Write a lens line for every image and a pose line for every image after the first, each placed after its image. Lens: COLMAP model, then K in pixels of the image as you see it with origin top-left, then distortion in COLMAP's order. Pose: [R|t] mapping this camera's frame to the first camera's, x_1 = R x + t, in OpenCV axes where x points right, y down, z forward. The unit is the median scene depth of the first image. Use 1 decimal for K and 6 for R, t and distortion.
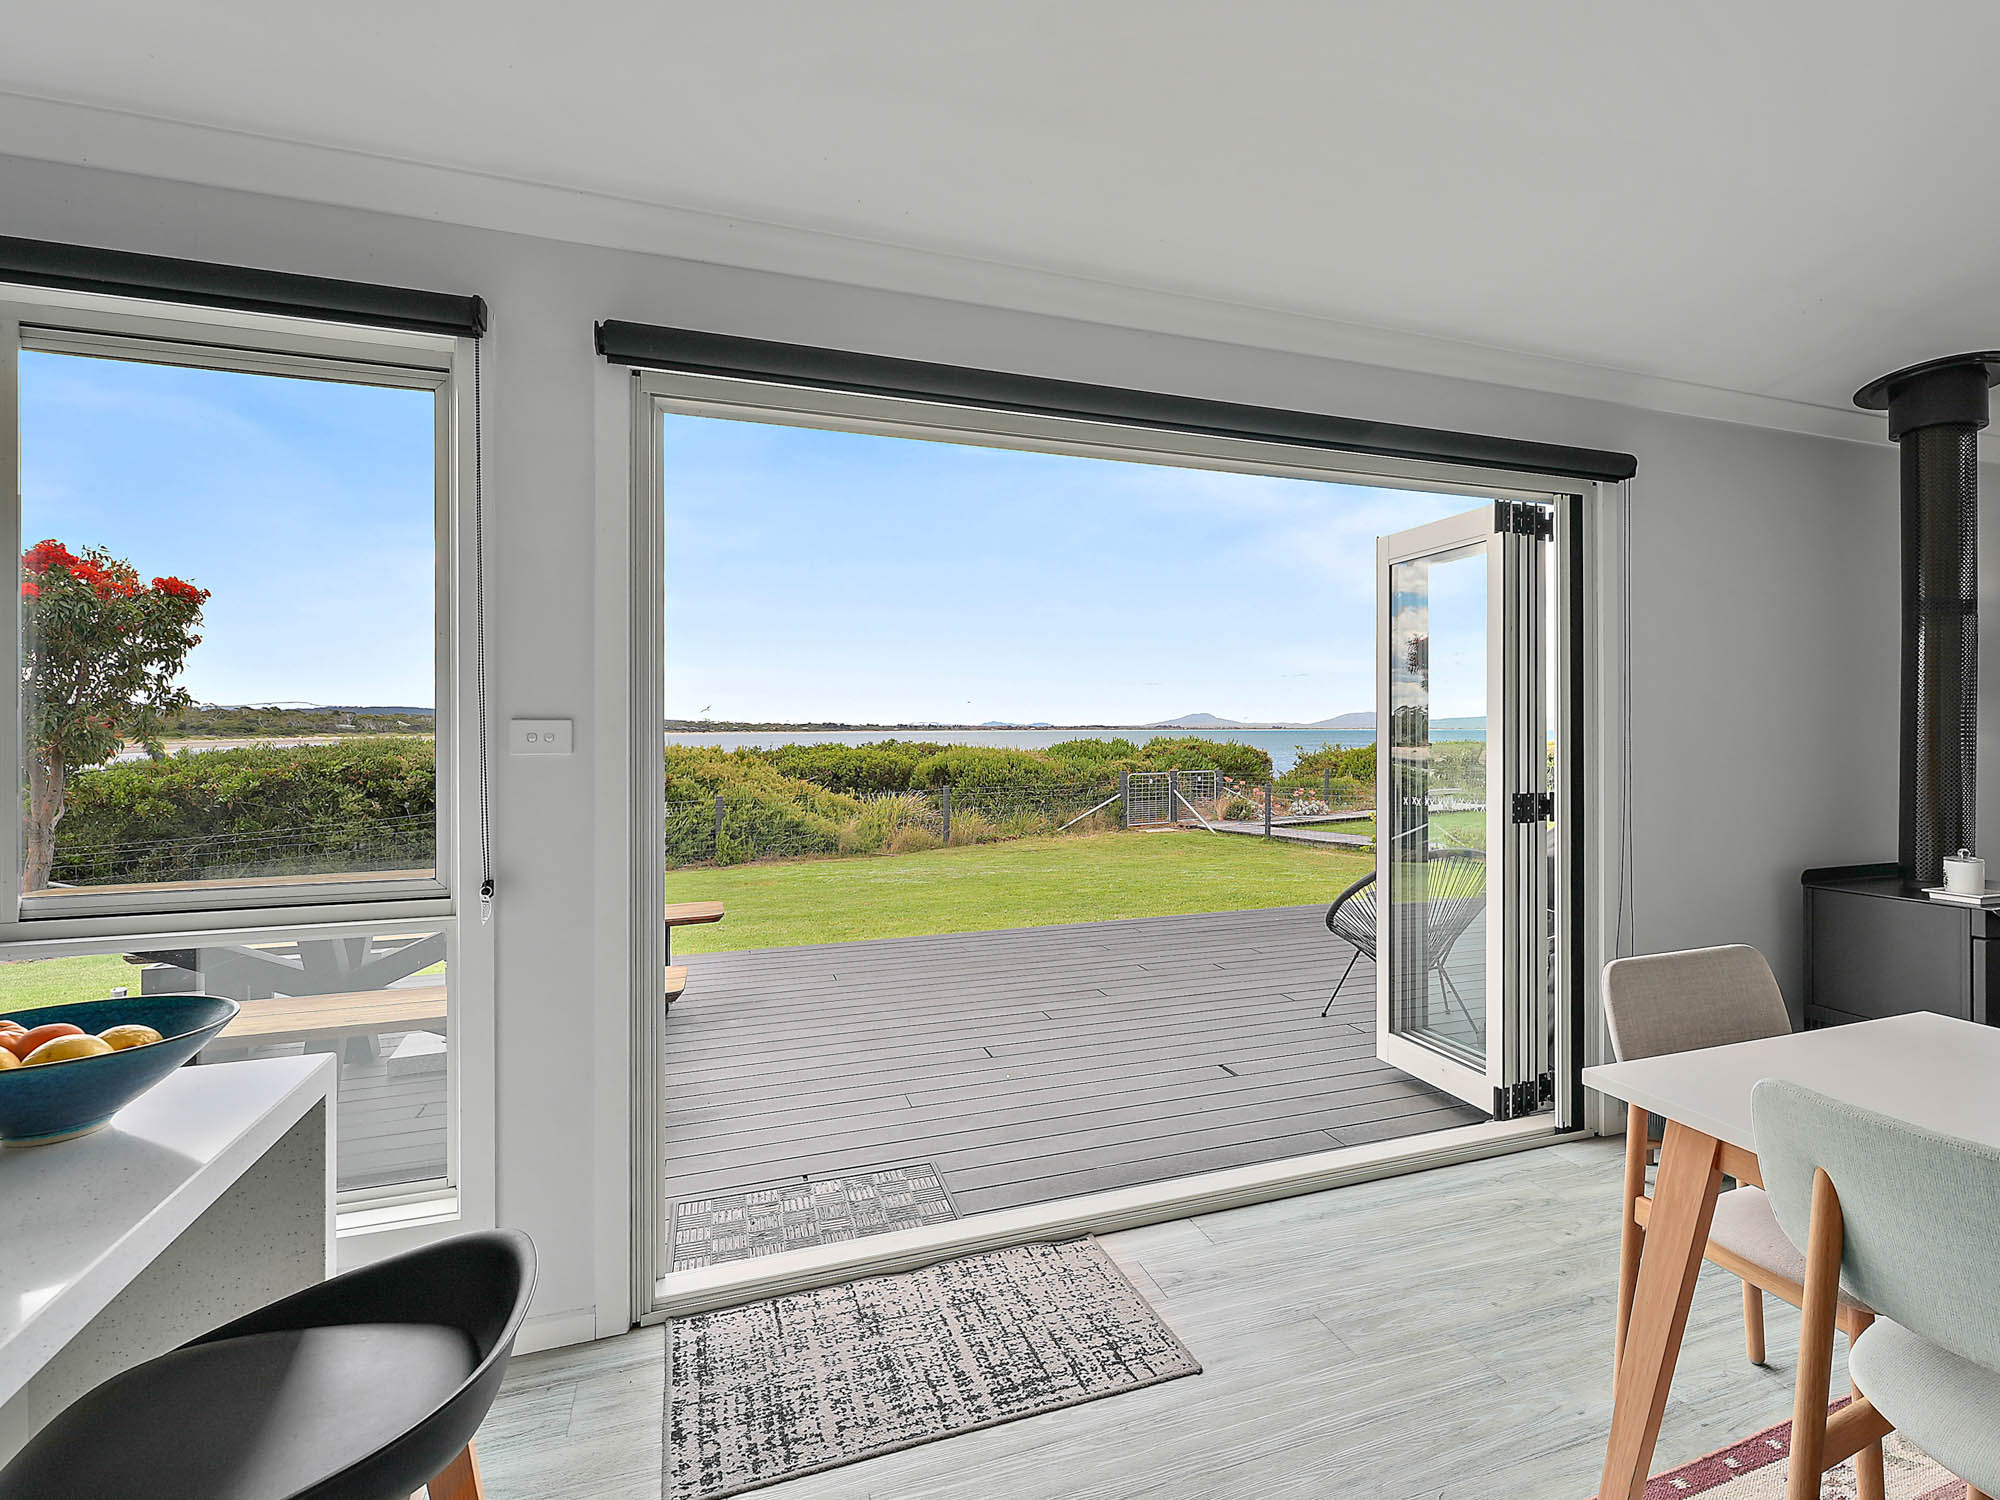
lens RADIAL K [[1034.7, 0, 1127.9], [0, 1034.7, 738.2], [0, 0, 1]] dist [-0.001369, -0.000447]
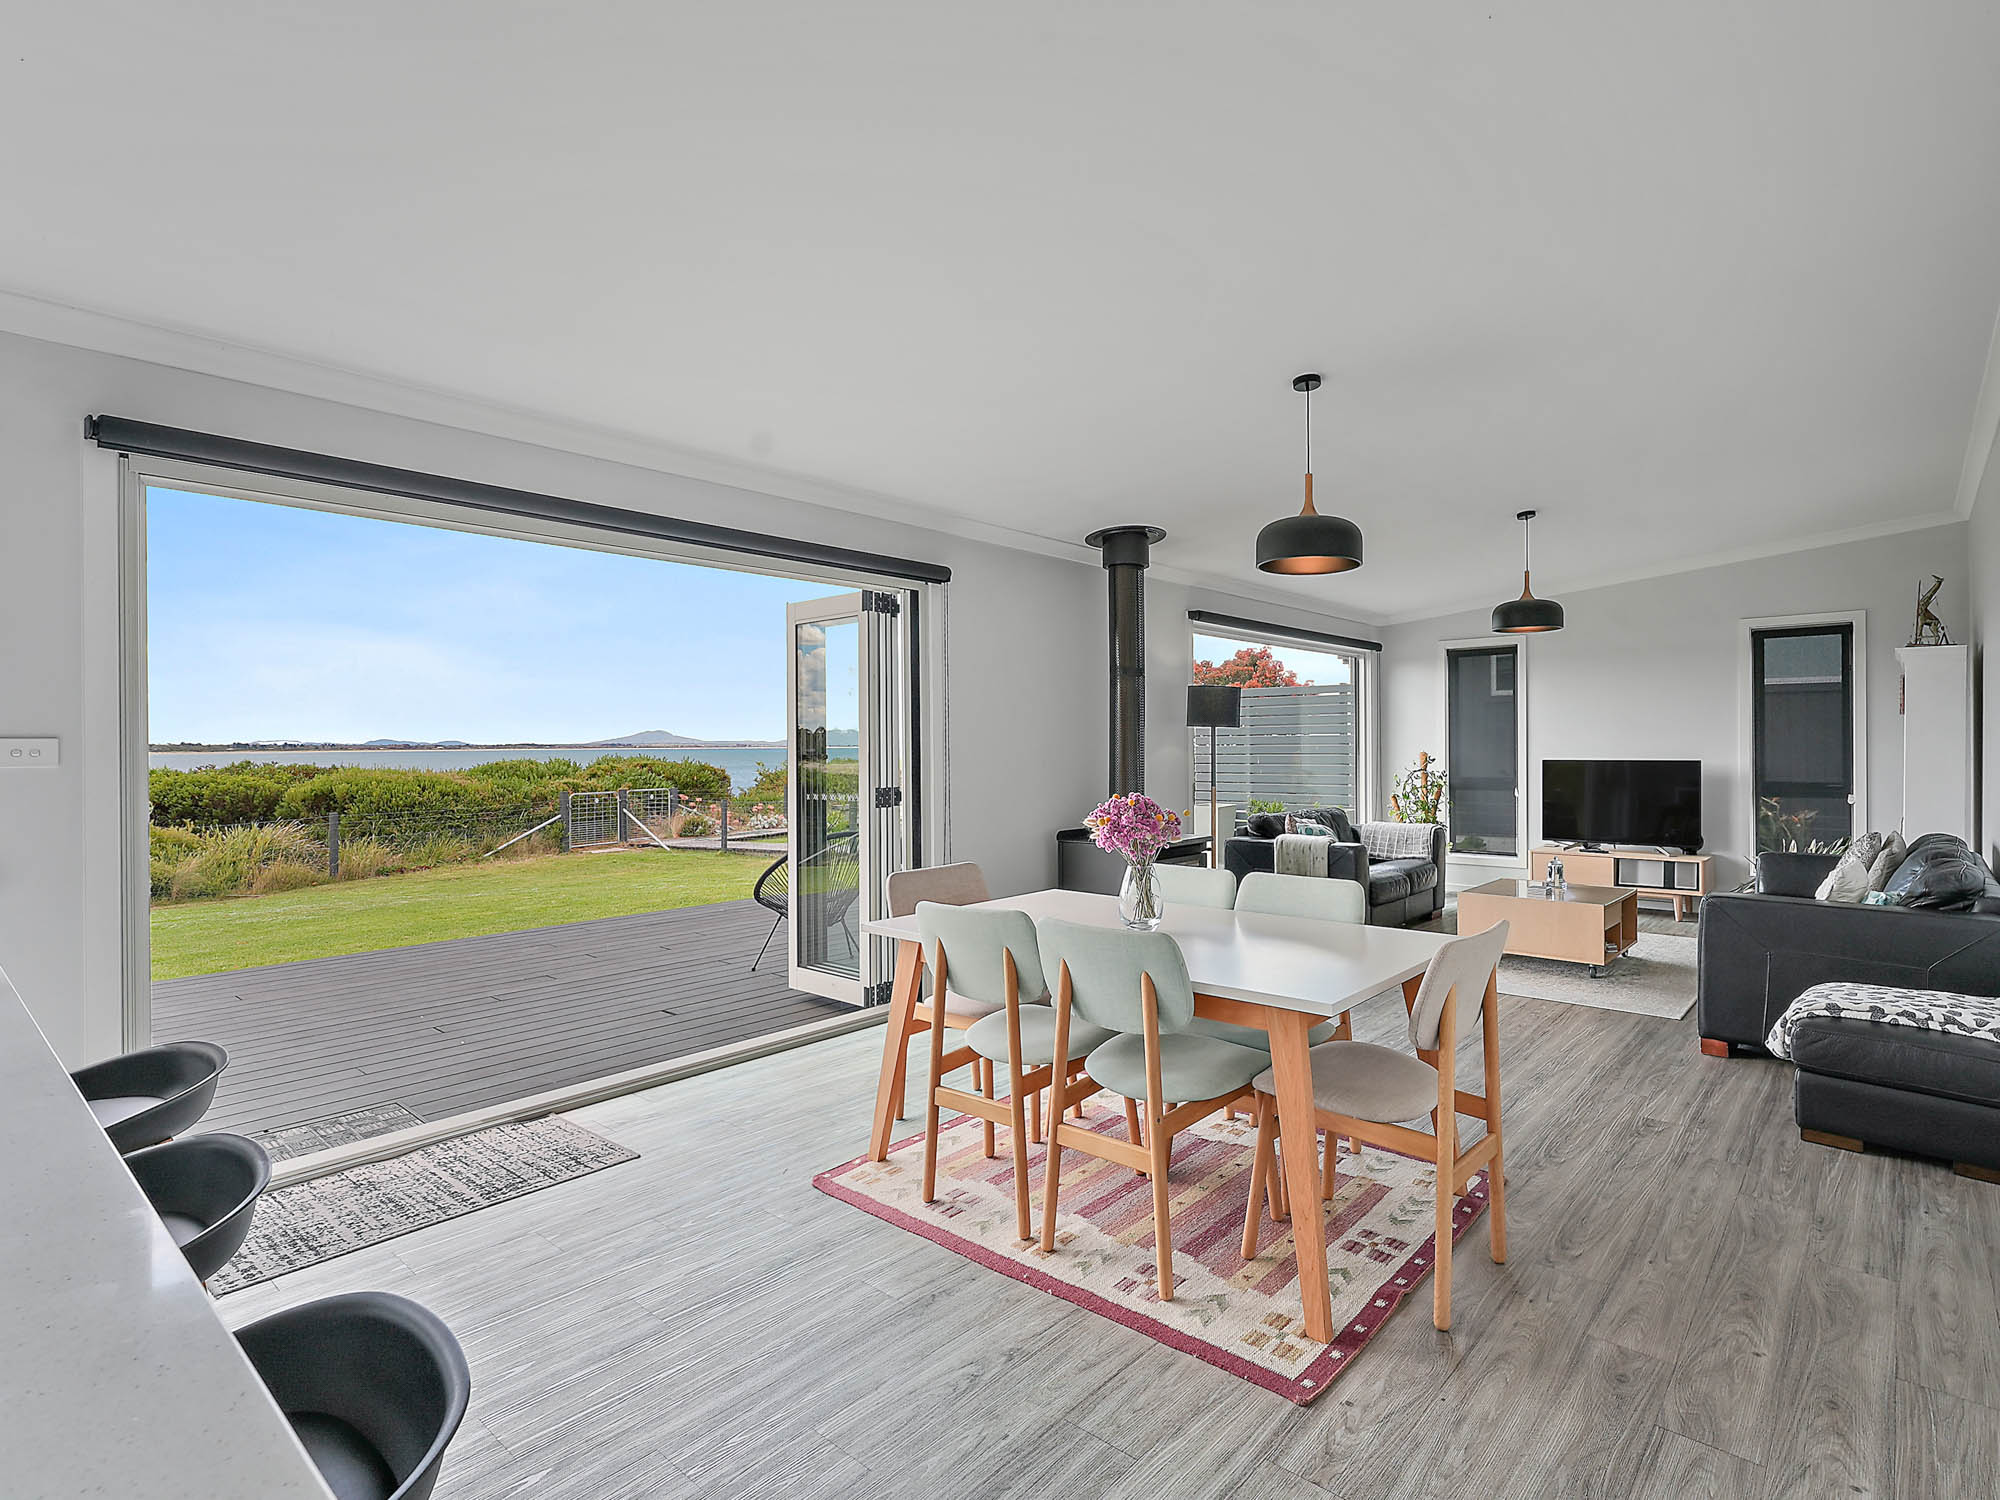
lens RADIAL K [[960.5, 0, 1096.9], [0, 960.5, 751.5], [0, 0, 1]] dist [0.009535, -0.000472]
pose [[0.876755, -0.006923, 0.480887, -0.008121], [0.008542, 0.999963, -0.001178, 0.004095], [-0.480861, 0.005140, 0.876782, -0.253992]]
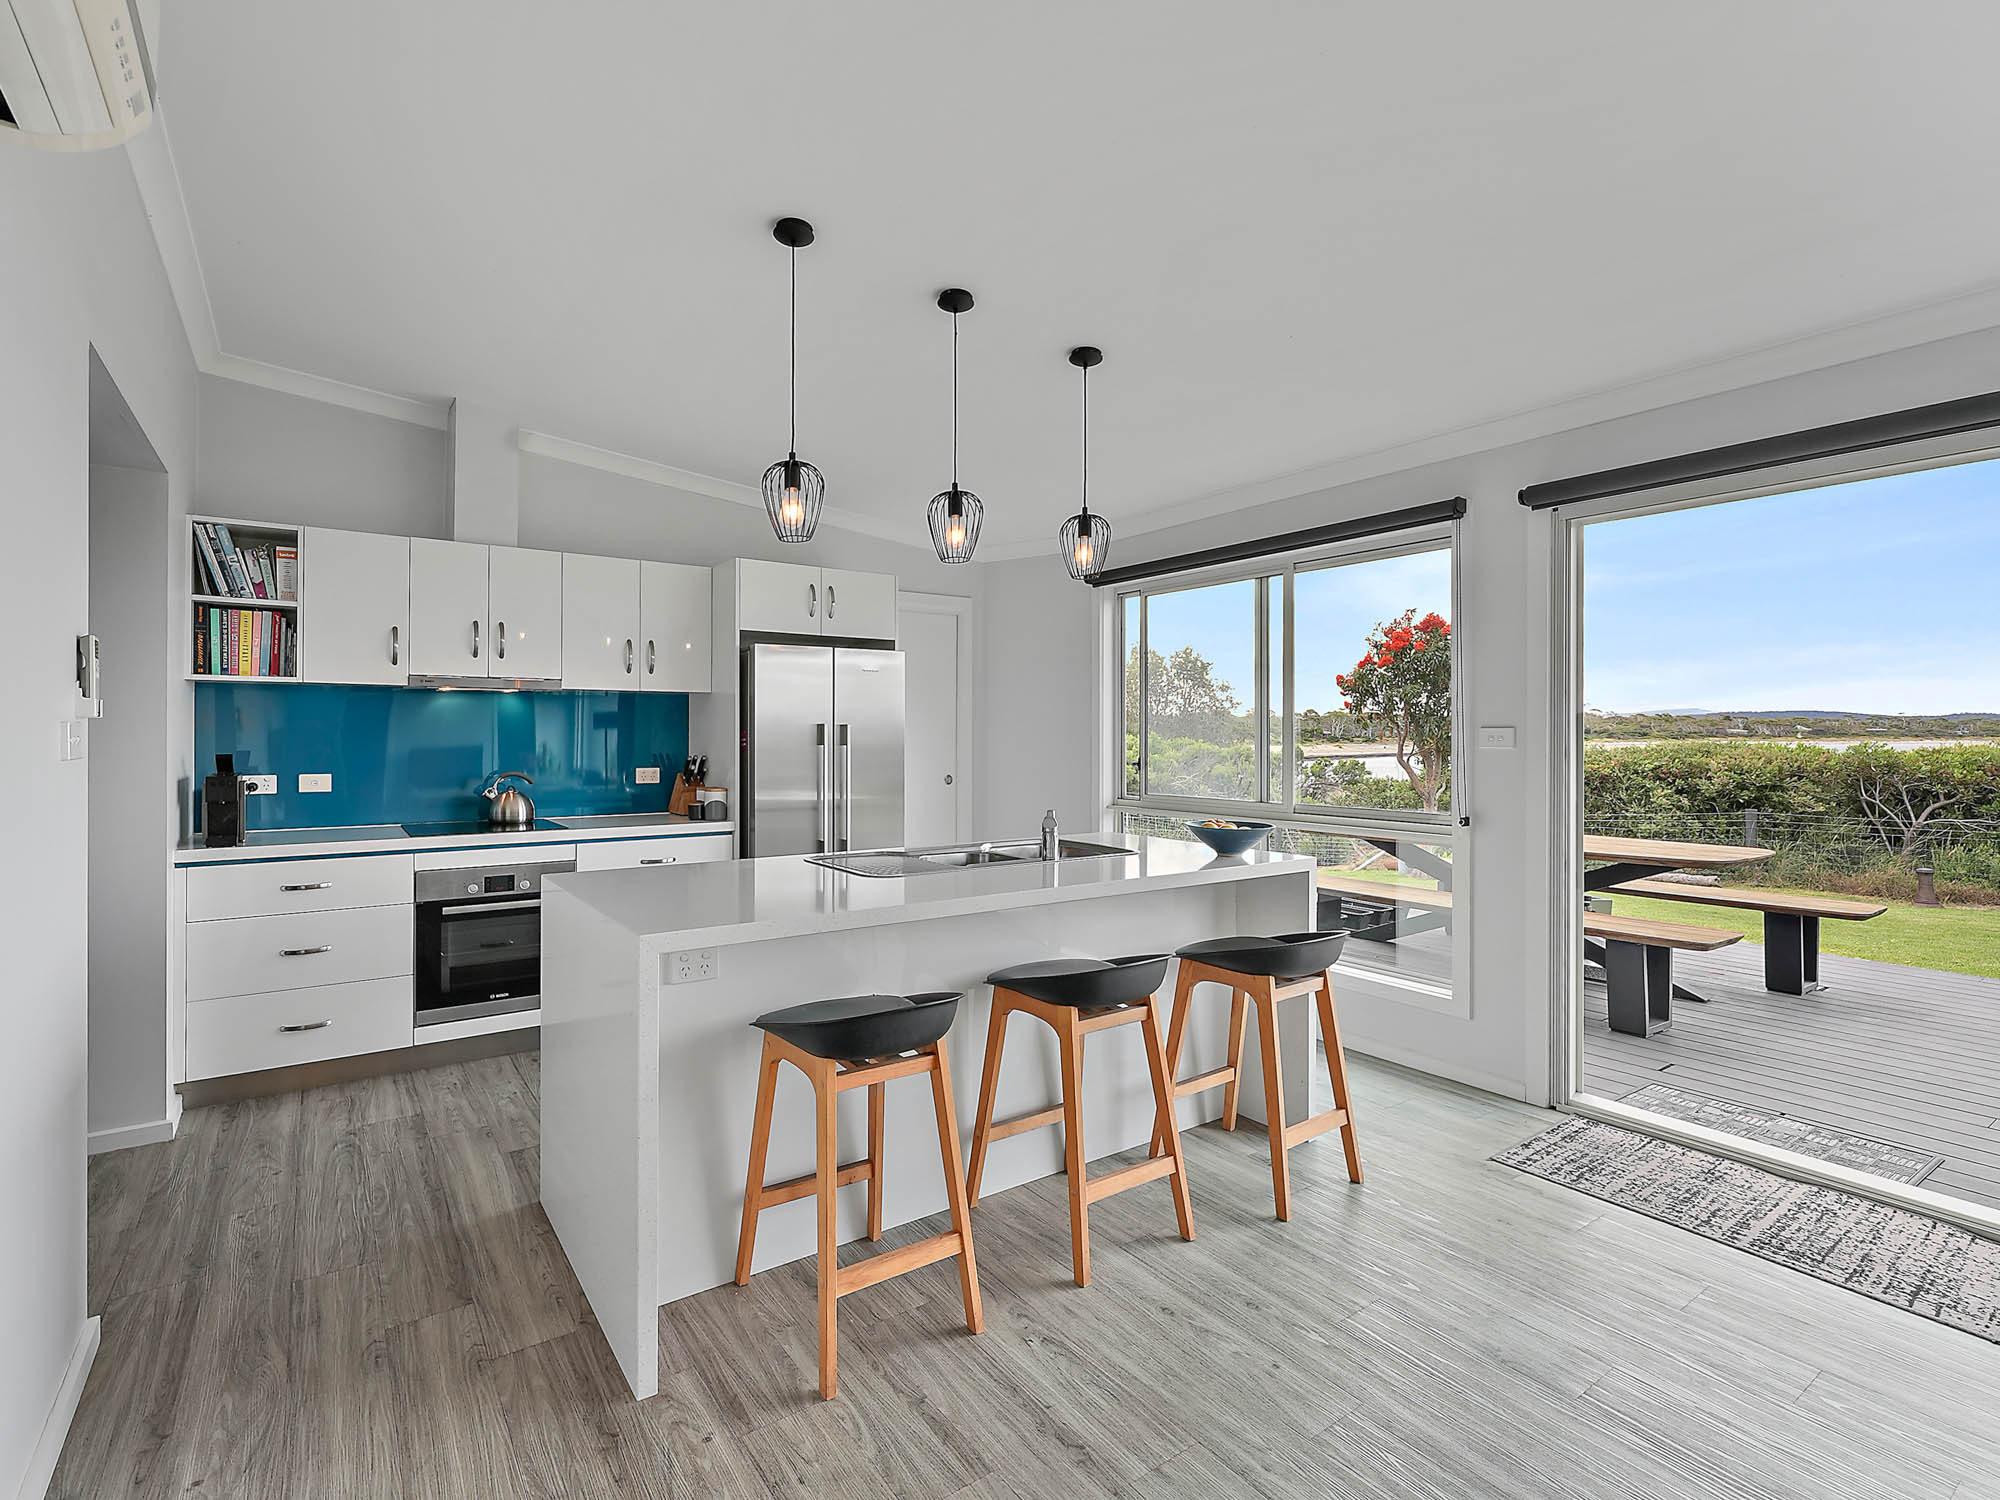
lens RADIAL K [[939.2, 0, 941.5], [0, 939.2, 710.0], [0, 0, 1]] dist [0.016636, 0.000139]
pose [[0.234776, -0.023422, -0.971767, 0.328877], [-0.009510, 0.999606, -0.026391, 0.001888], [0.972003, 0.015438, 0.234460, -0.119165]]
